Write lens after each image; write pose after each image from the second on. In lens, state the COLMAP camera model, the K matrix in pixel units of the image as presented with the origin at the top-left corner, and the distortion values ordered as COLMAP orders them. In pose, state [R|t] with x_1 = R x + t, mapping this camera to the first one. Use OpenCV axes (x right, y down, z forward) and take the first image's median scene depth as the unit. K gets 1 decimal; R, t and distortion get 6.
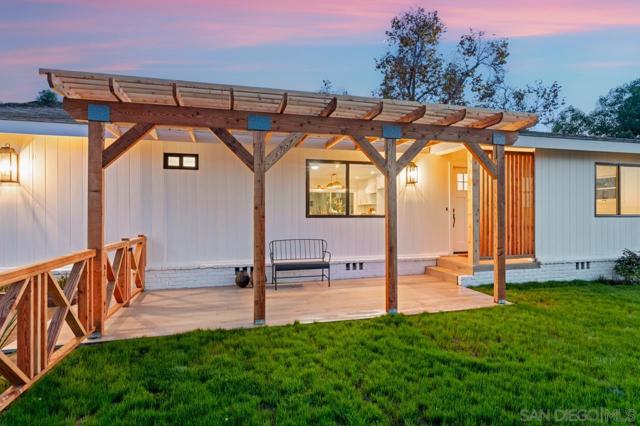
lens RADIAL K [[327.6, 0, 325.0], [0, 327.6, 216.1], [0, 0, 1]] dist [0.000786, 0.000034]
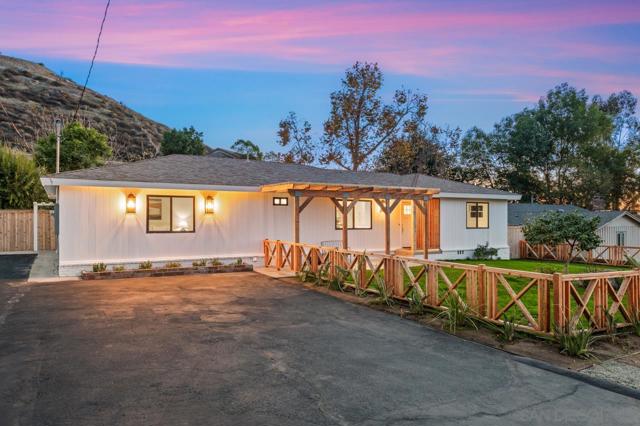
lens RADIAL K [[574.9, 0, 320.0], [0, 574.9, 213.0], [0, 0, 1]] dist [-0.002757, -0.002913]
pose [[0.944779, 0.004787, 0.327674, -1.247402], [-0.002738, 0.999974, -0.006714, -0.070880], [-0.327697, 0.005446, 0.944767, -2.148920]]
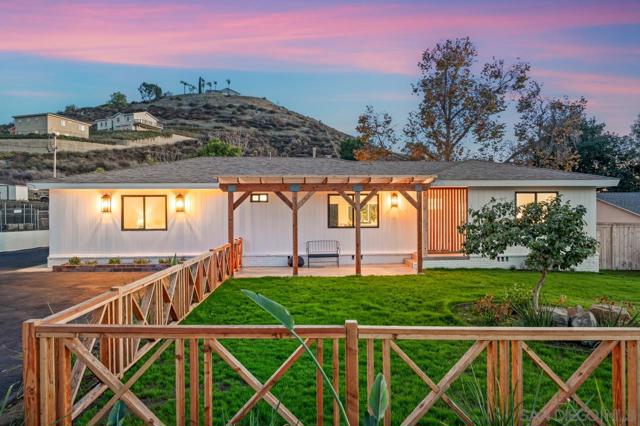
lens RADIAL K [[468.6, 0, 320.0], [0, 468.6, 213.0], [0, 0, 1]] dist [0.003968, 0.000413]
pose [[0.971449, -0.007930, -0.237114, 0.478534], [0.006508, 0.999956, -0.006780, -0.058484], [0.237158, 0.005043, 0.971458, -1.368345]]
